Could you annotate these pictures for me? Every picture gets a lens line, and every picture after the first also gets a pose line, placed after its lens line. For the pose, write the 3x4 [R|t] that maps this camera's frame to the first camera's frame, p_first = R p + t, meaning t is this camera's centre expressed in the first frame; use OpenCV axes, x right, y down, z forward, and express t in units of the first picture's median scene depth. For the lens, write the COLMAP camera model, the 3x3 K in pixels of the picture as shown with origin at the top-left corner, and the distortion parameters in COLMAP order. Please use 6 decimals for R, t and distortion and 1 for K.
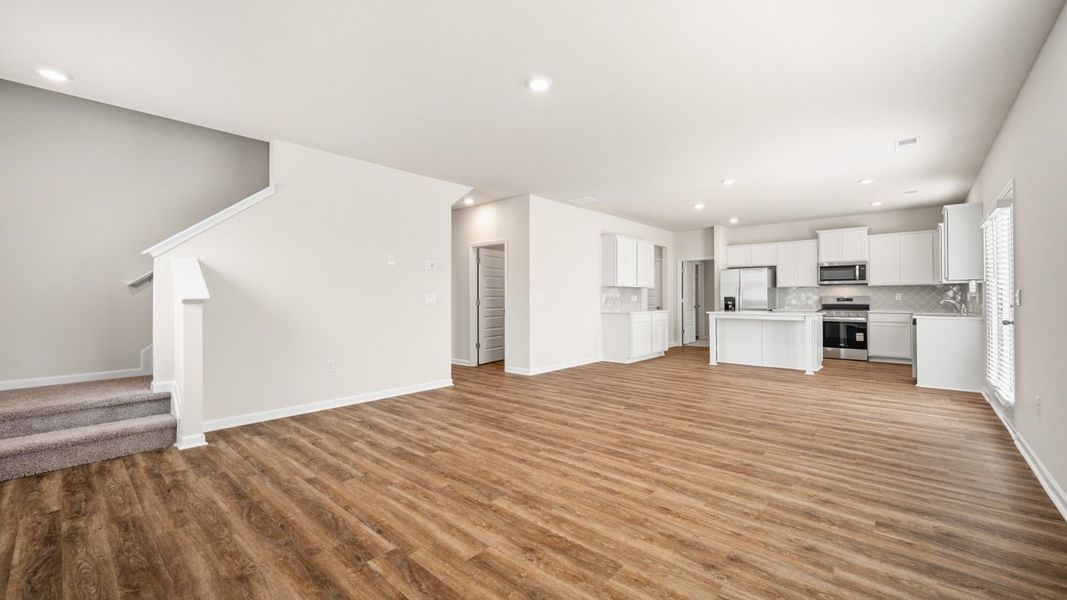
lens RADIAL K [[443.2, 0, 558.5], [0, 443.2, 289.8], [0, 0, 1]] dist [-0.001650, -0.000119]
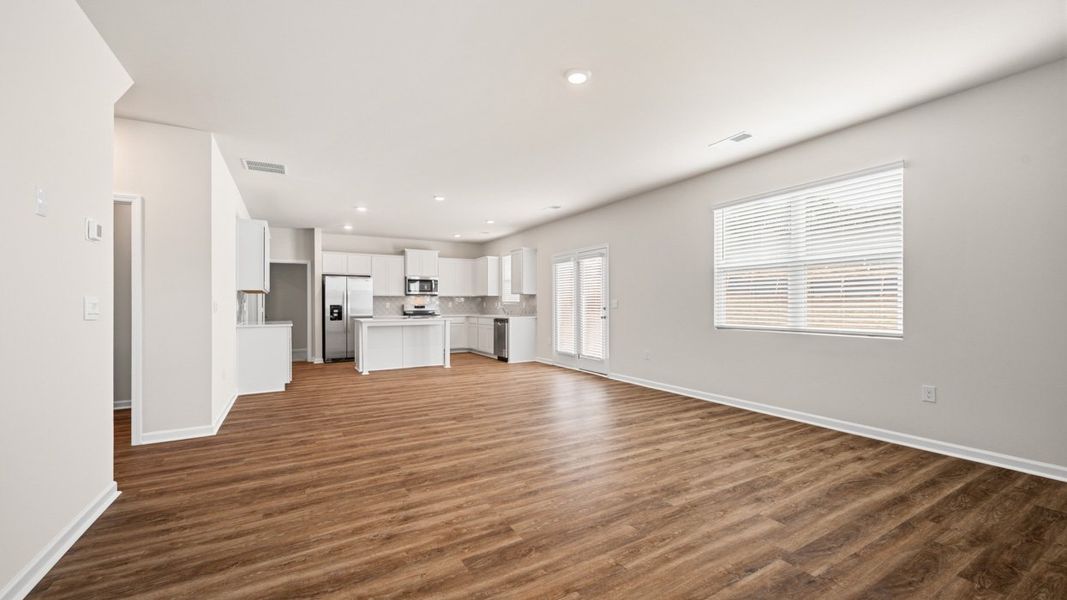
lens RADIAL K [[419.8, 0, 535.7], [0, 419.8, 305.9], [0, 0, 1]] dist [0.000638, 0.000255]
pose [[0.317366, -0.003354, 0.948297, -0.870030], [-0.012265, 0.999896, 0.007641, 0.015114], [-0.948224, -0.014056, 0.317292, 0.754322]]
